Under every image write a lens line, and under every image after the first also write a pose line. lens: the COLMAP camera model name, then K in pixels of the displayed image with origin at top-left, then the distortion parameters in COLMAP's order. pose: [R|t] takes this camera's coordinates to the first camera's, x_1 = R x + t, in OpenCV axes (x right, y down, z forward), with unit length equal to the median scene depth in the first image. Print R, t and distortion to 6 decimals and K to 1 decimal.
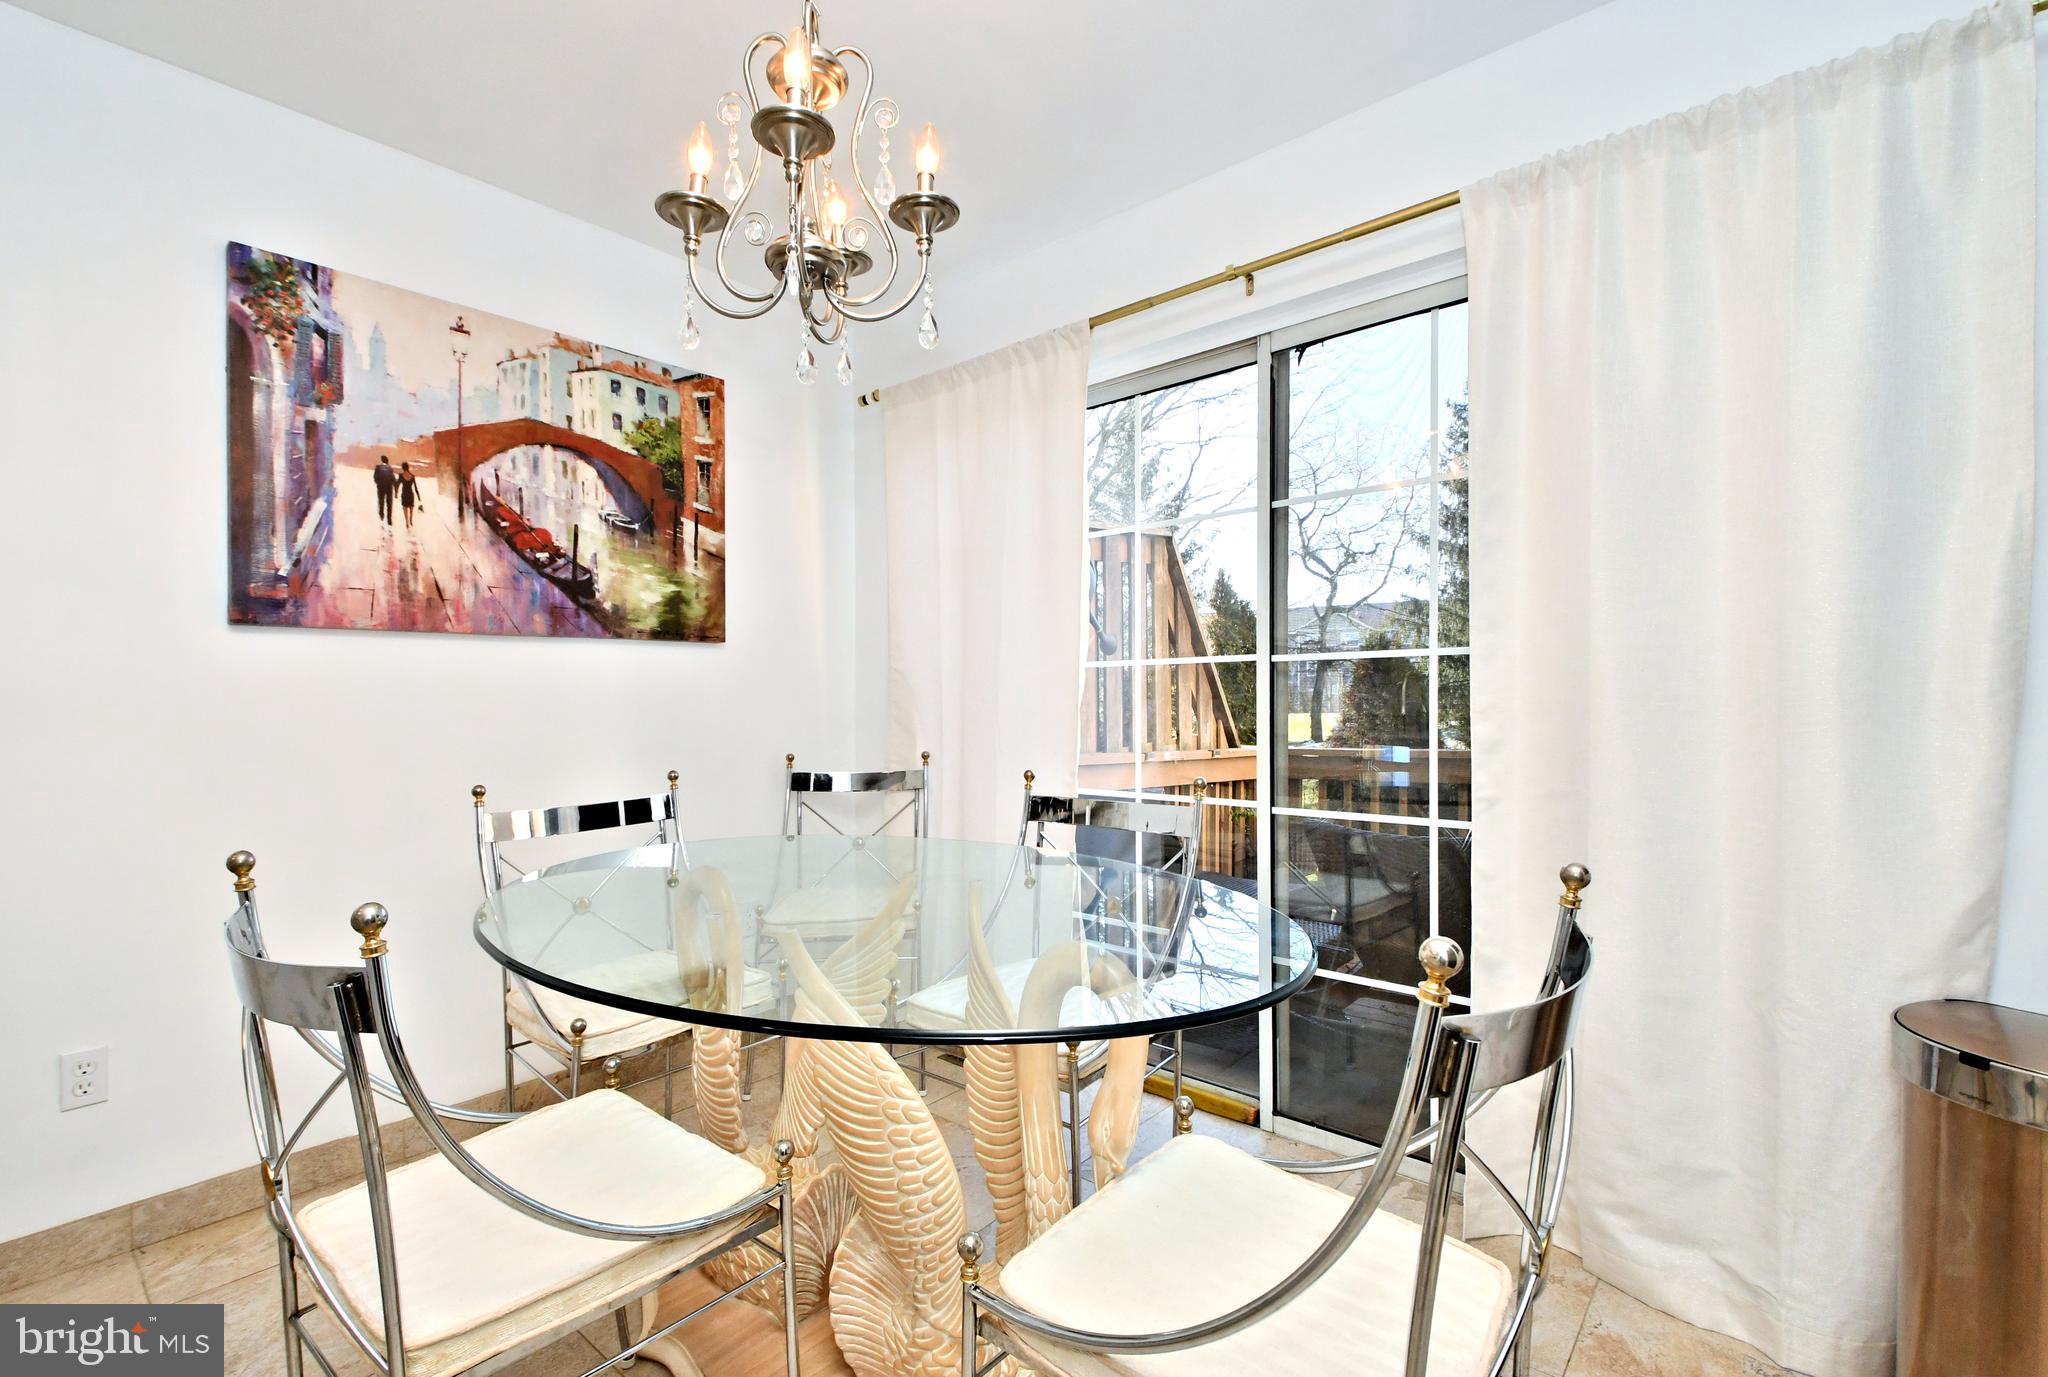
lens RADIAL K [[960.5, 0, 1023.9], [0, 960.5, 693.6], [0, 0, 1]] dist [0.020746, -0.029236]
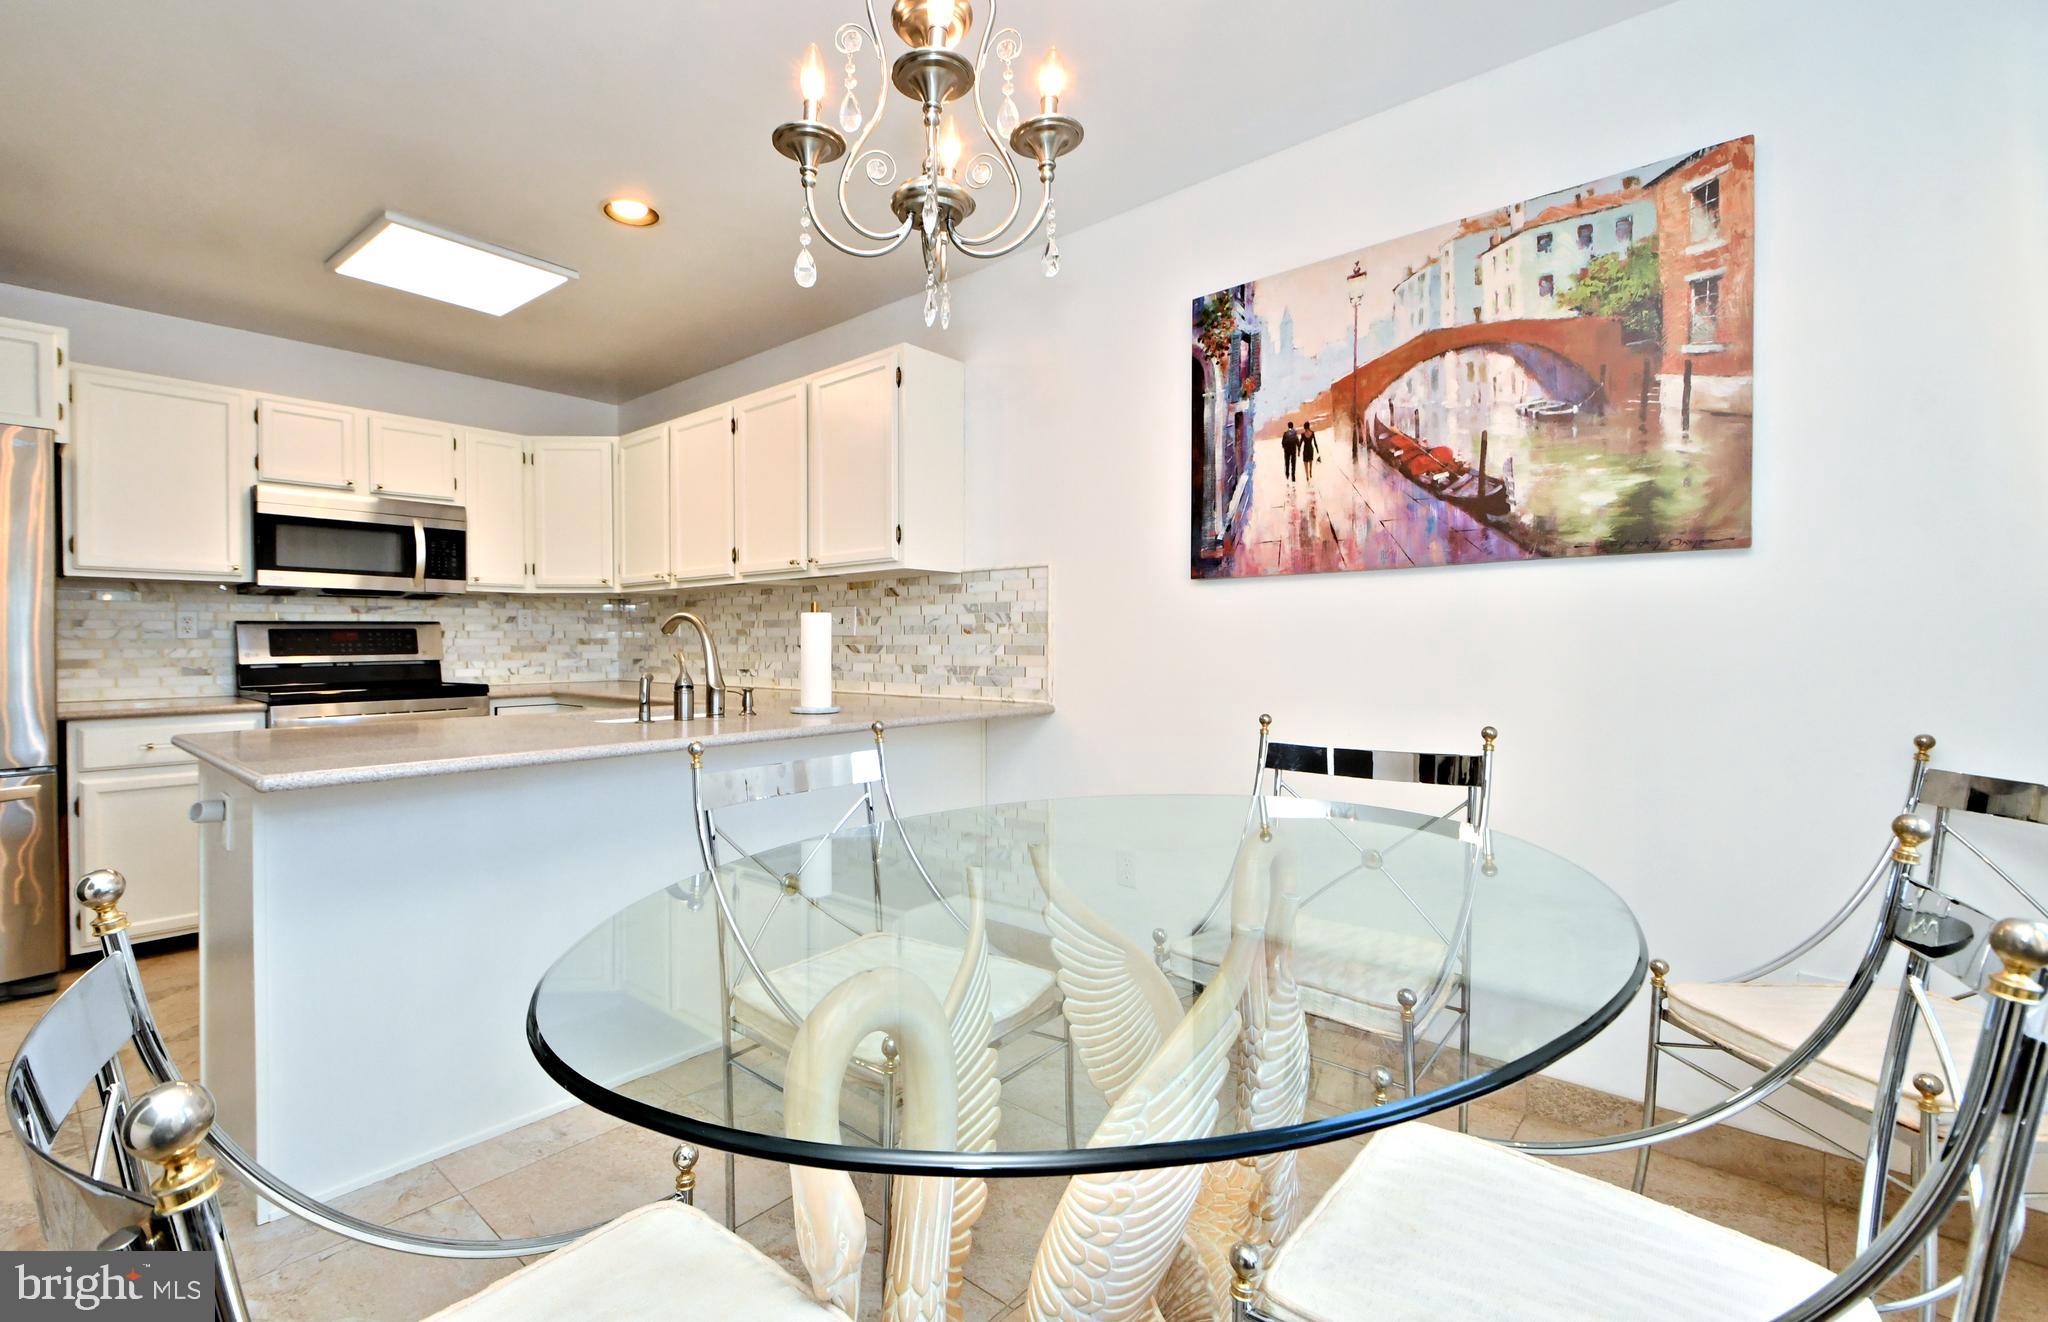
lens RADIAL K [[872.9, 0, 972.2], [0, 872.9, 645.2], [0, 0, 1]] dist [0.047939, -0.033032]
pose [[-0.061123, 0.003838, -0.998123, 0.371248], [-0.002844, 0.999988, 0.004020, 0.014252], [0.998126, 0.003085, -0.061112, 0.629878]]
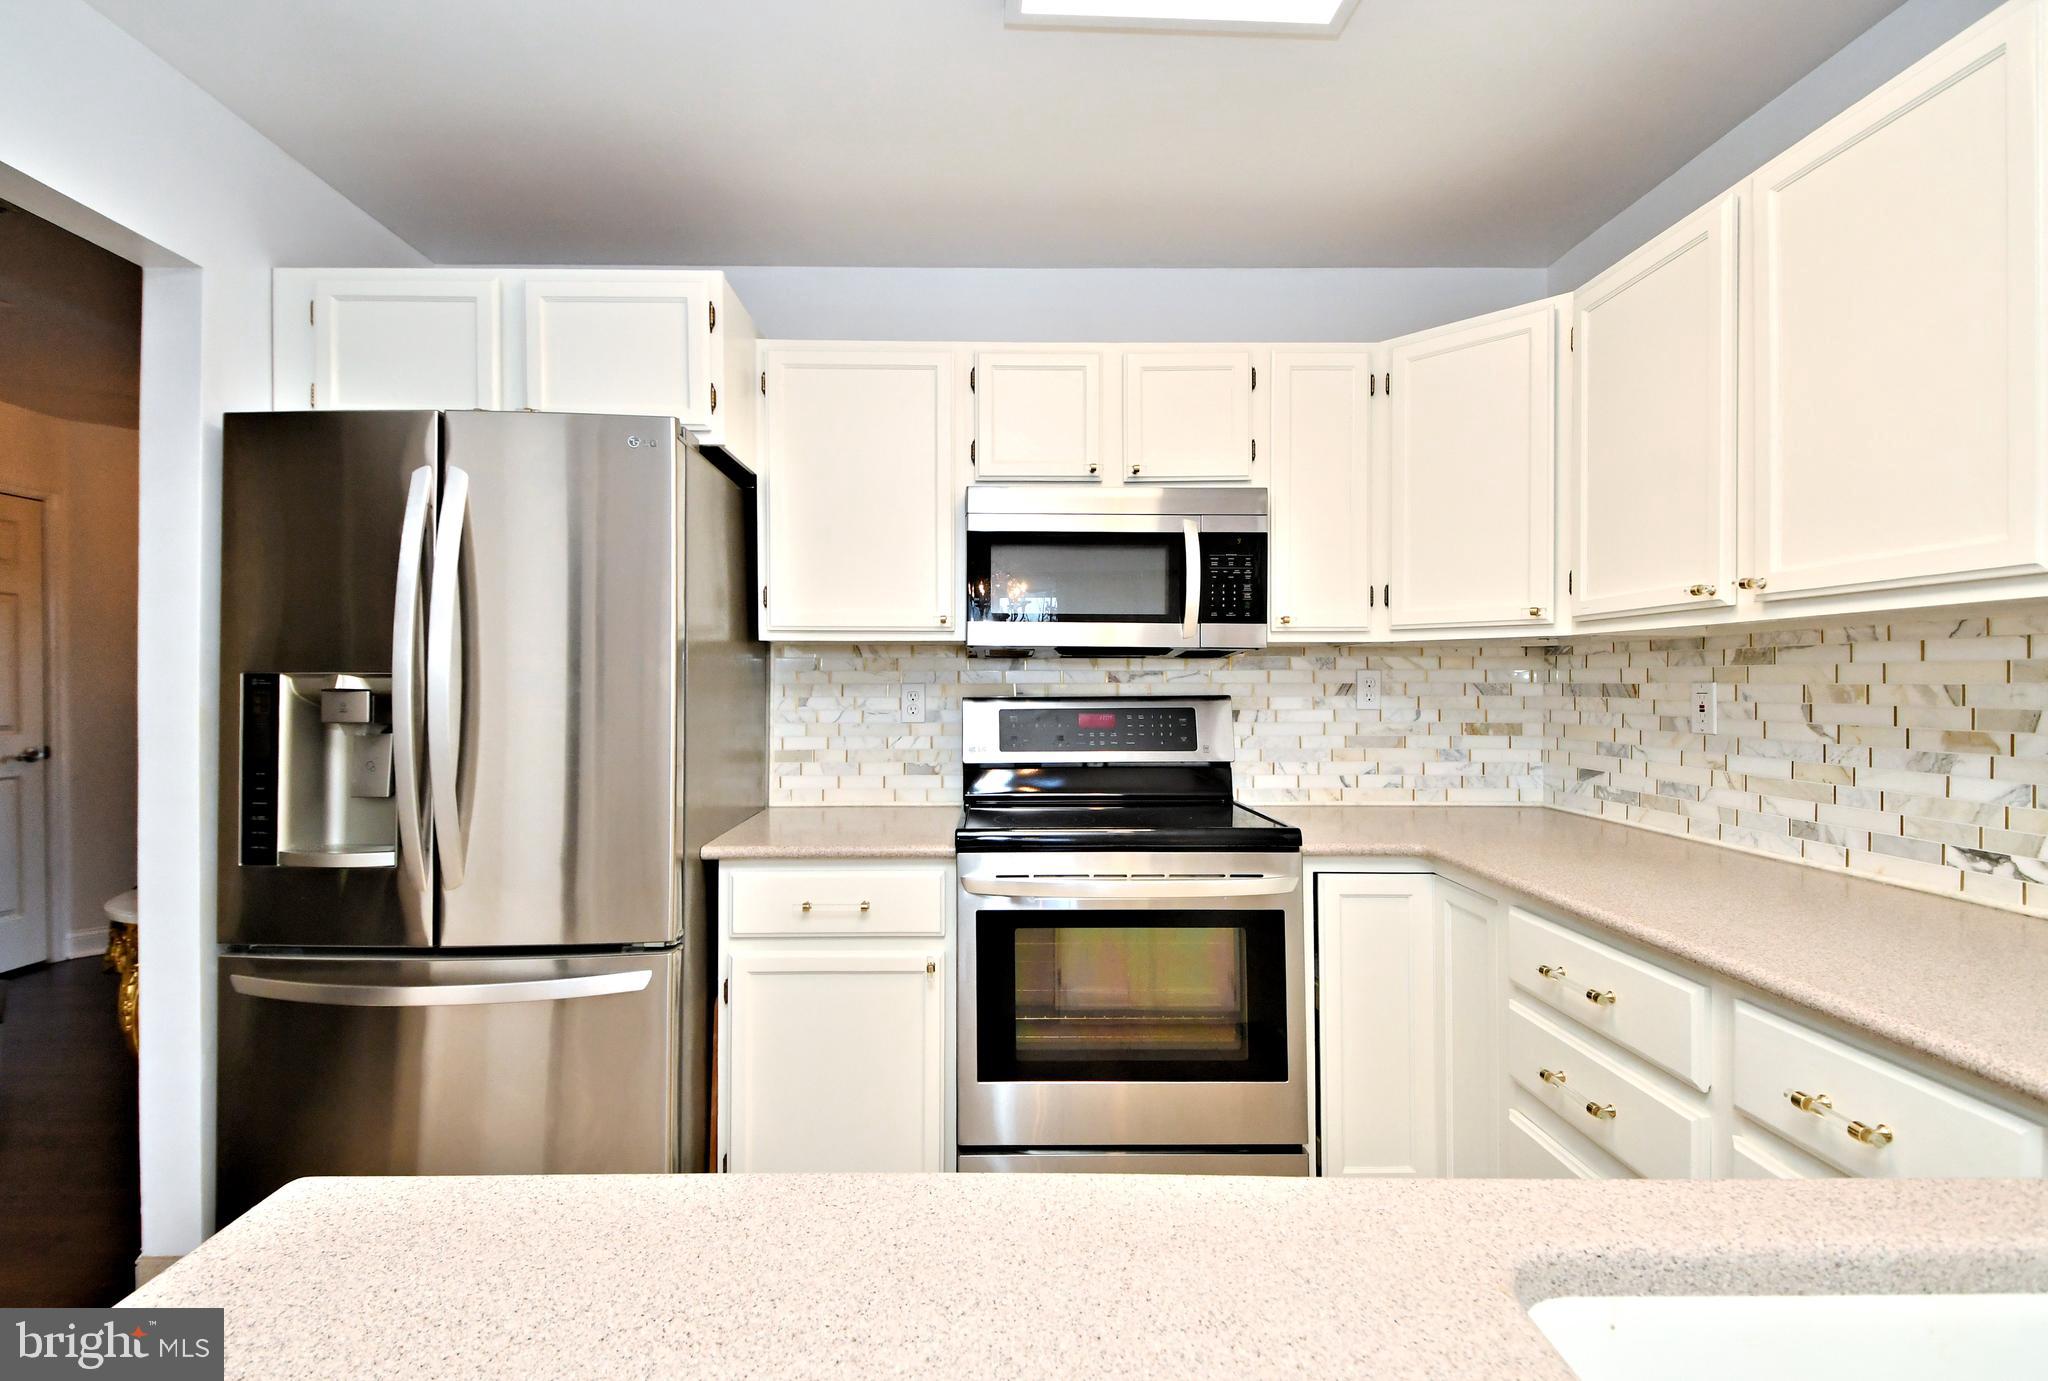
lens RADIAL K [[965.1, 0, 985.8], [0, 965.1, 684.4], [0, 0, 1]] dist [0.029477, -0.018577]
pose [[-0.785145, 0.000105, -0.619311, -0.380813], [-0.006600, 0.999942, 0.008537, -0.041589], [0.619276, 0.010790, -0.785099, 0.182653]]
